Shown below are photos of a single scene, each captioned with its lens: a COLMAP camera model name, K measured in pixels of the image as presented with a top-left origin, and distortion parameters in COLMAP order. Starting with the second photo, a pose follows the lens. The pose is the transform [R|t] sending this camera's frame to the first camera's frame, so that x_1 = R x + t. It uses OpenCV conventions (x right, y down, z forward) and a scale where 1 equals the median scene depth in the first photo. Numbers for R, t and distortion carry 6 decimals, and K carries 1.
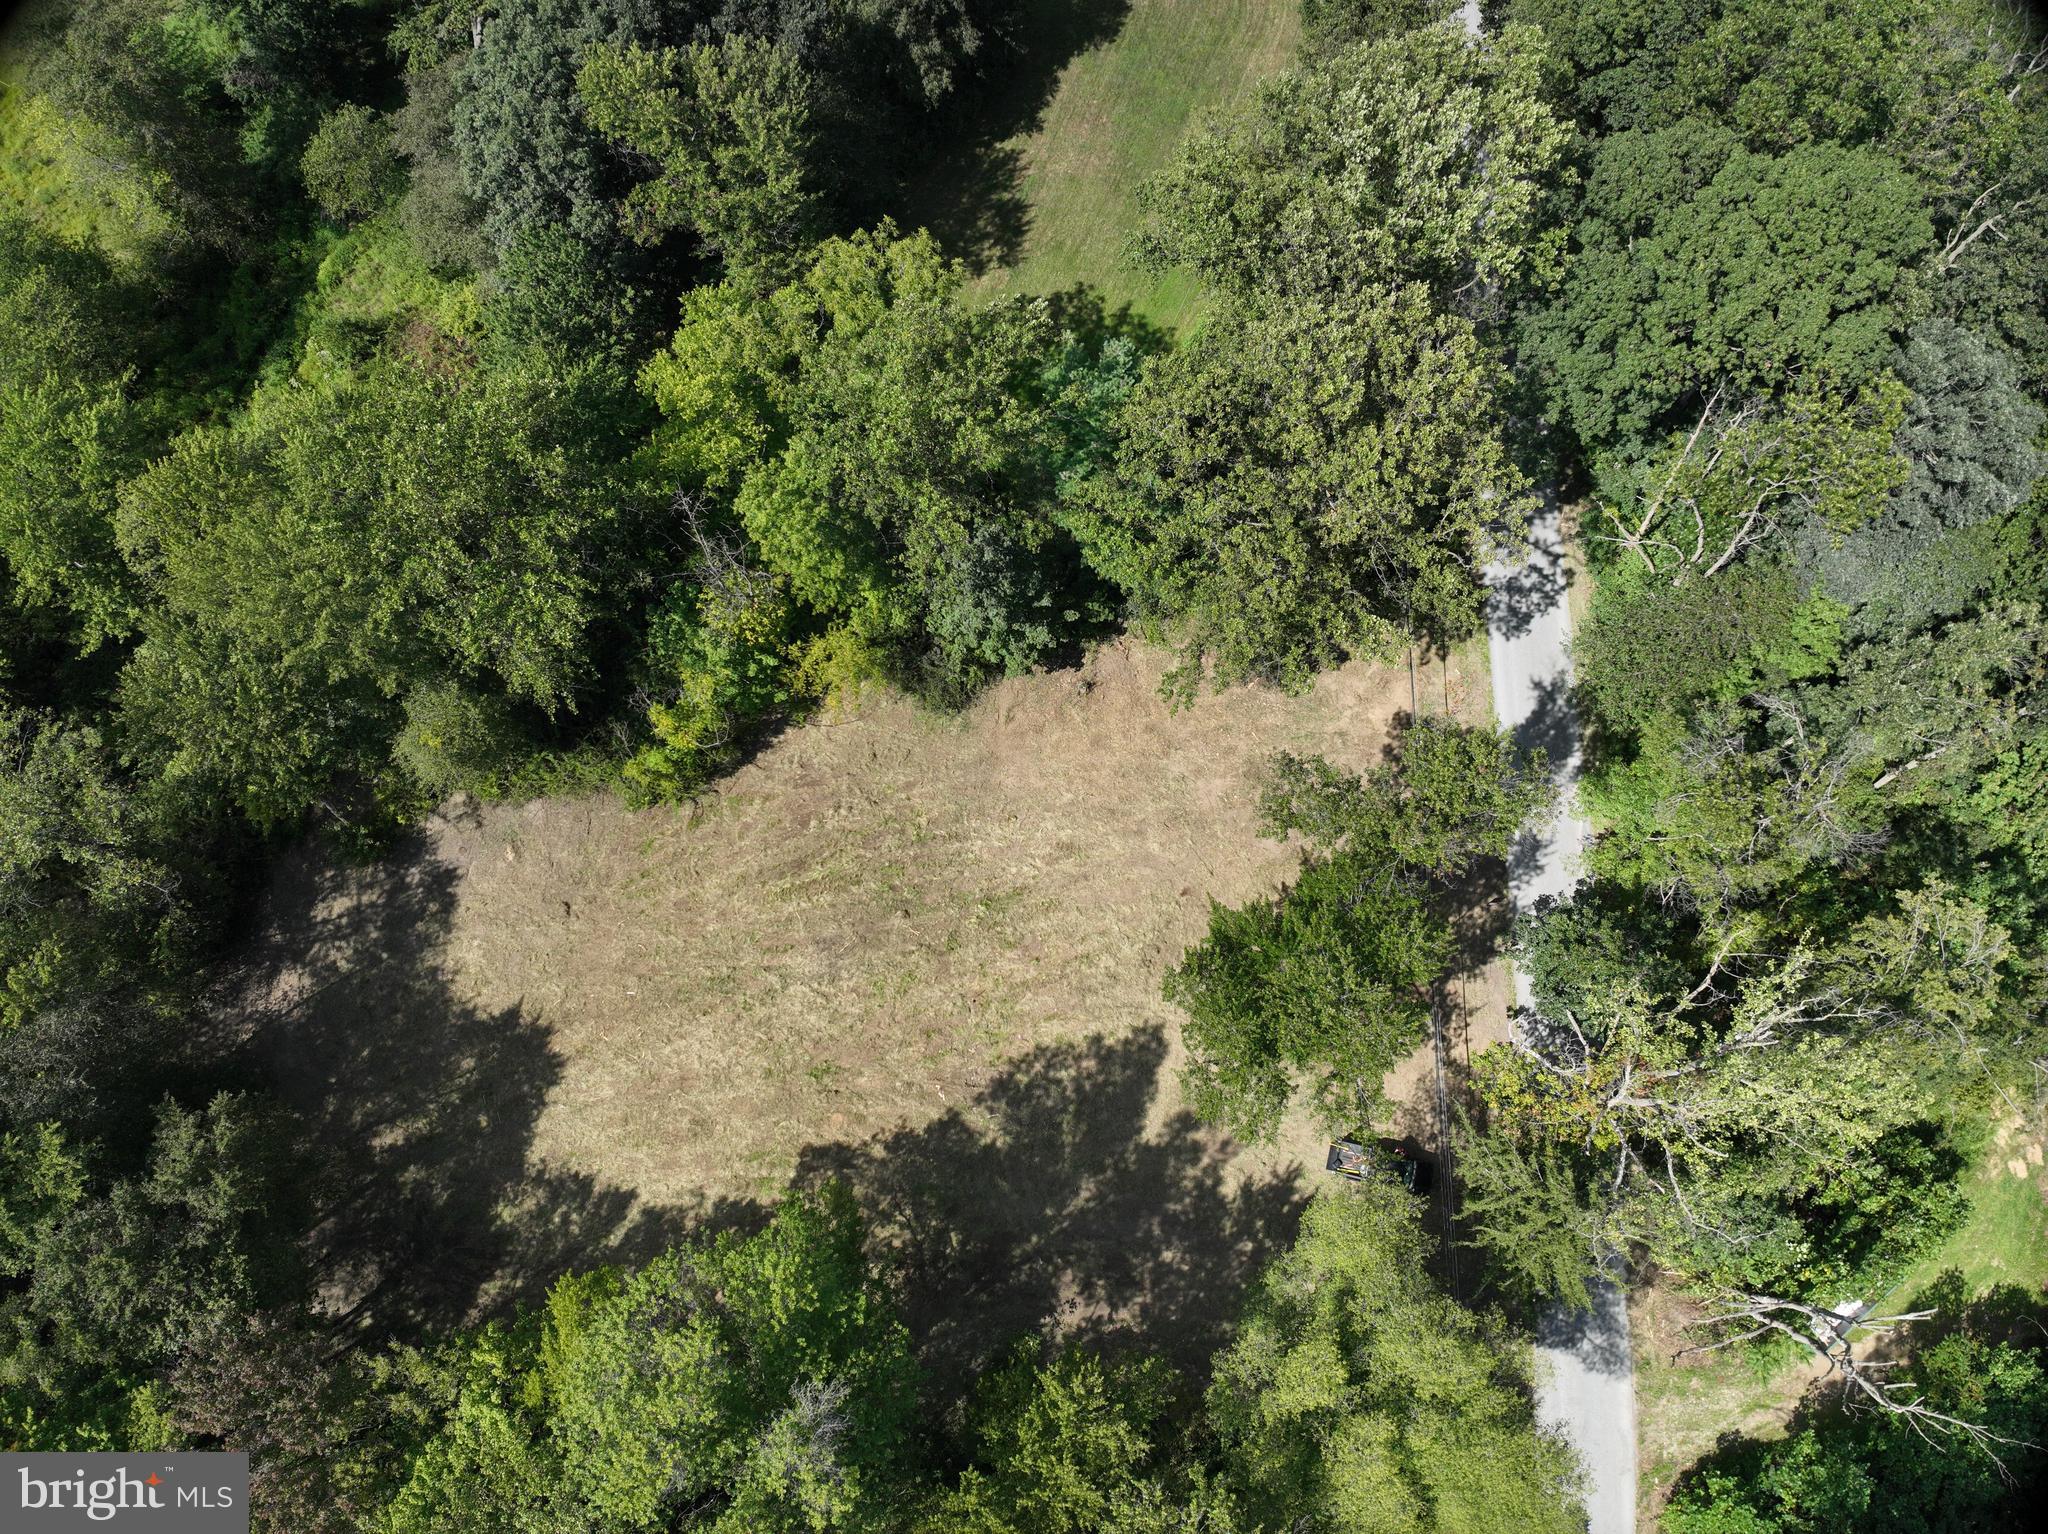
lens RADIAL K [[1443.4, 0, 1022.9], [0, 1443.4, 759.6], [0, 0, 1]] dist [-0.102403, -0.018378]
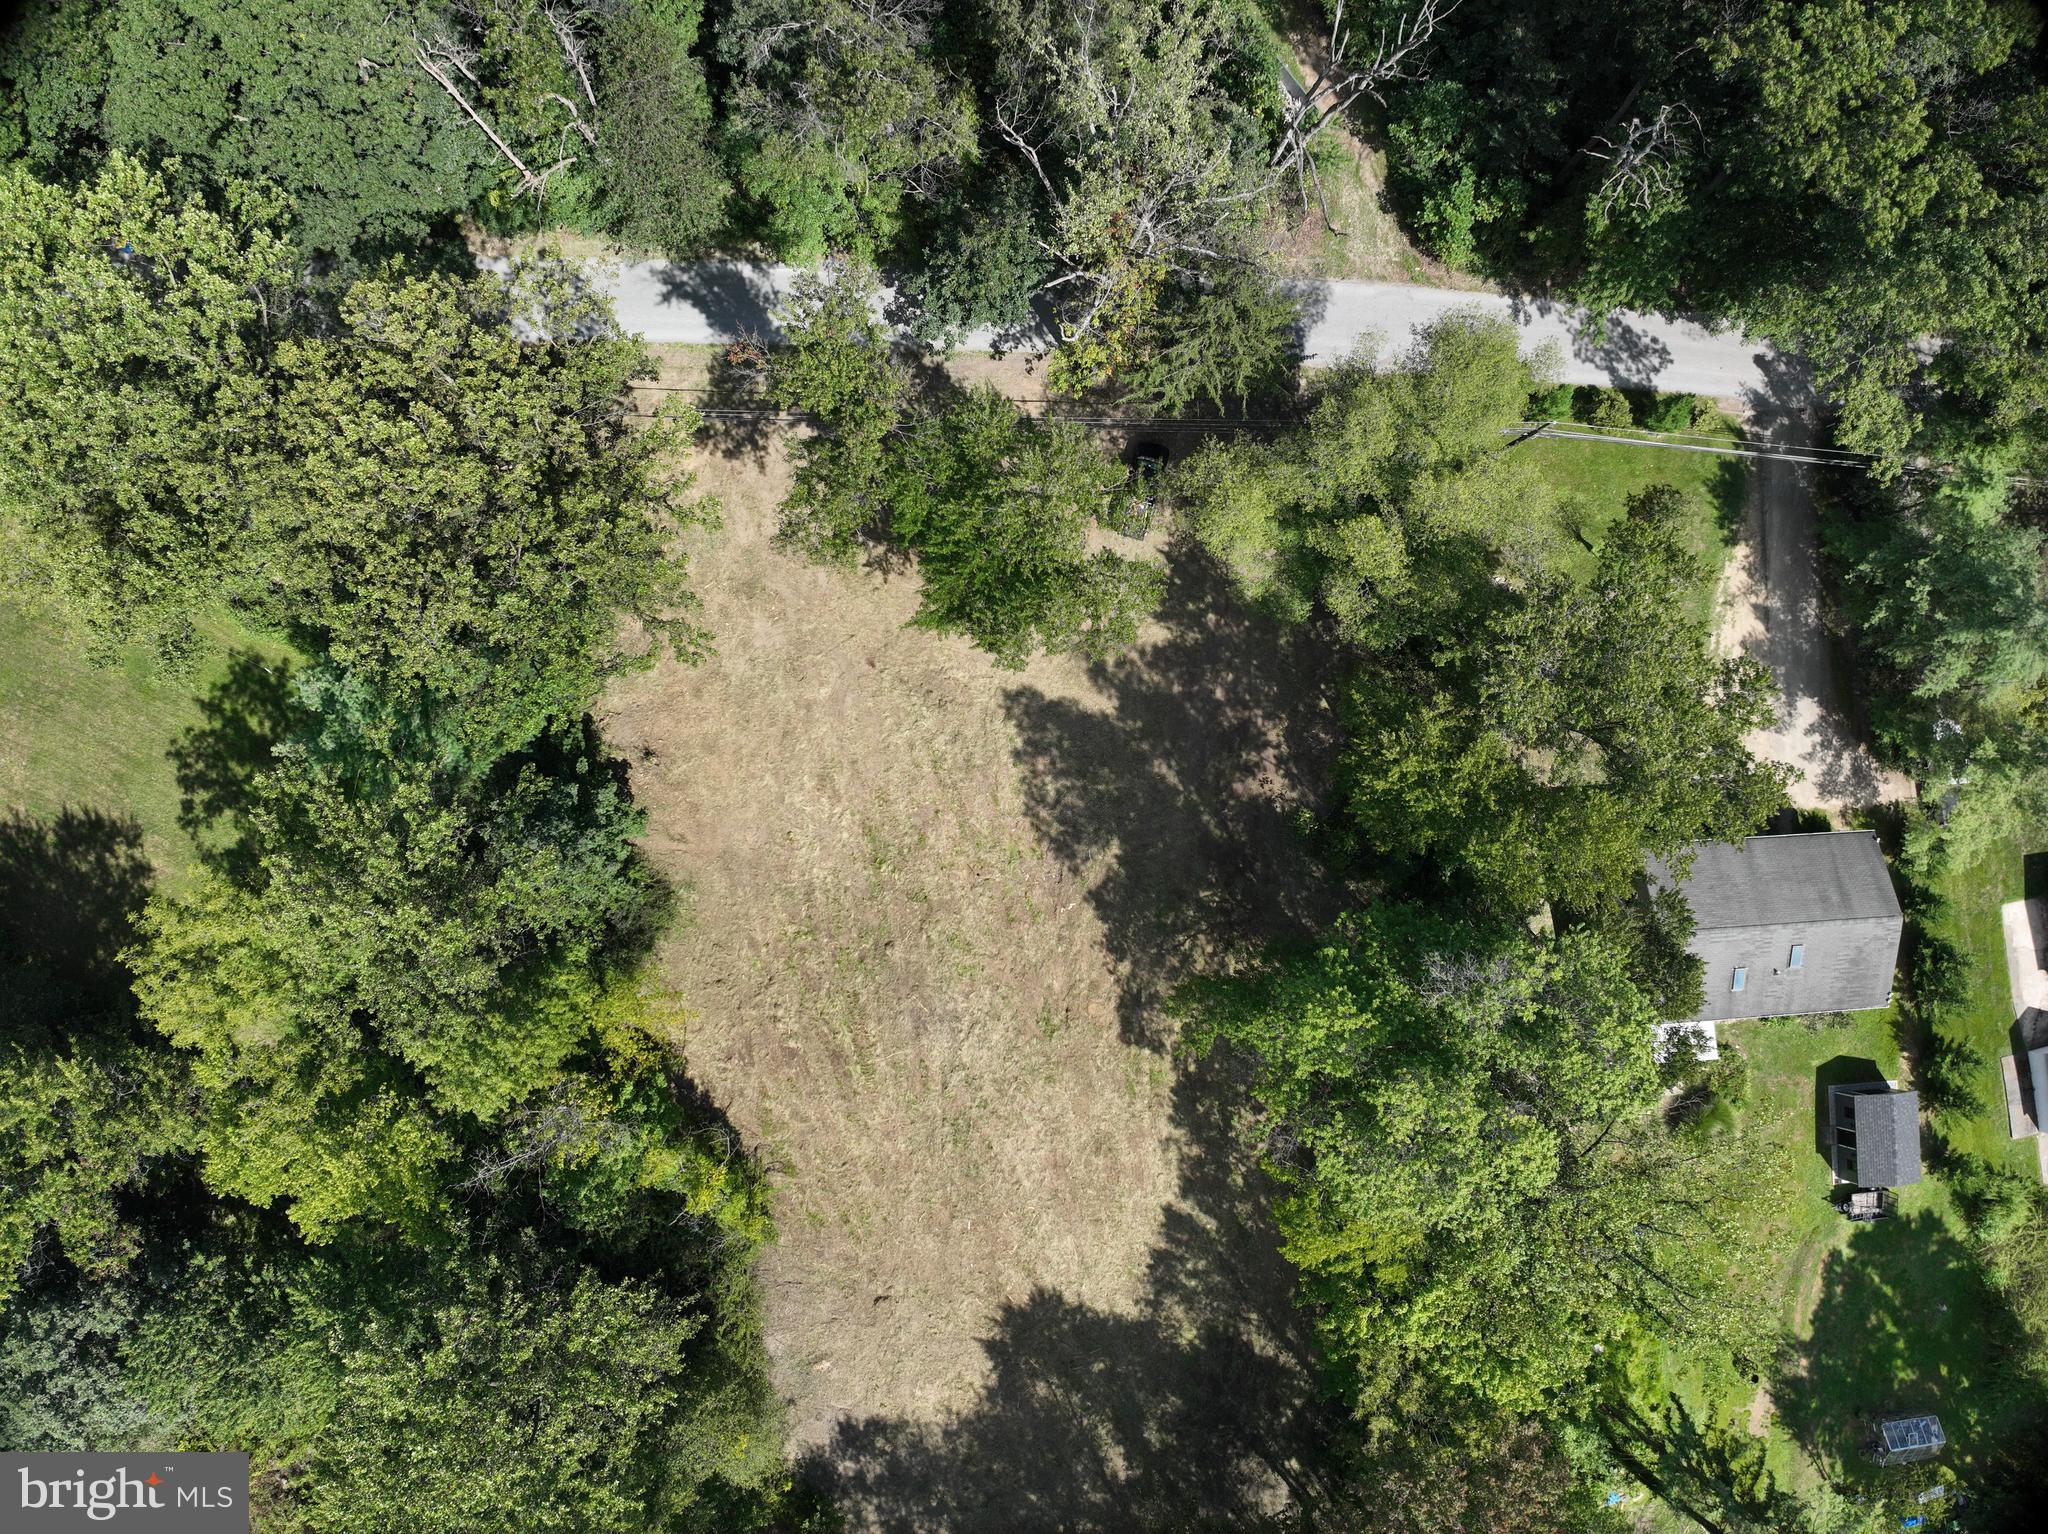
lens RADIAL K [[1443.4, 0, 1016.9], [0, 1443.4, 770.5], [0, 0, 1]] dist [-0.102403, -0.018378]
pose [[0.004436, -0.995179, 0.097977, -0.061303], [0.945943, 0.035950, 0.322333, -0.137816], [-0.324301, 0.091251, 0.941542, 0.037397]]
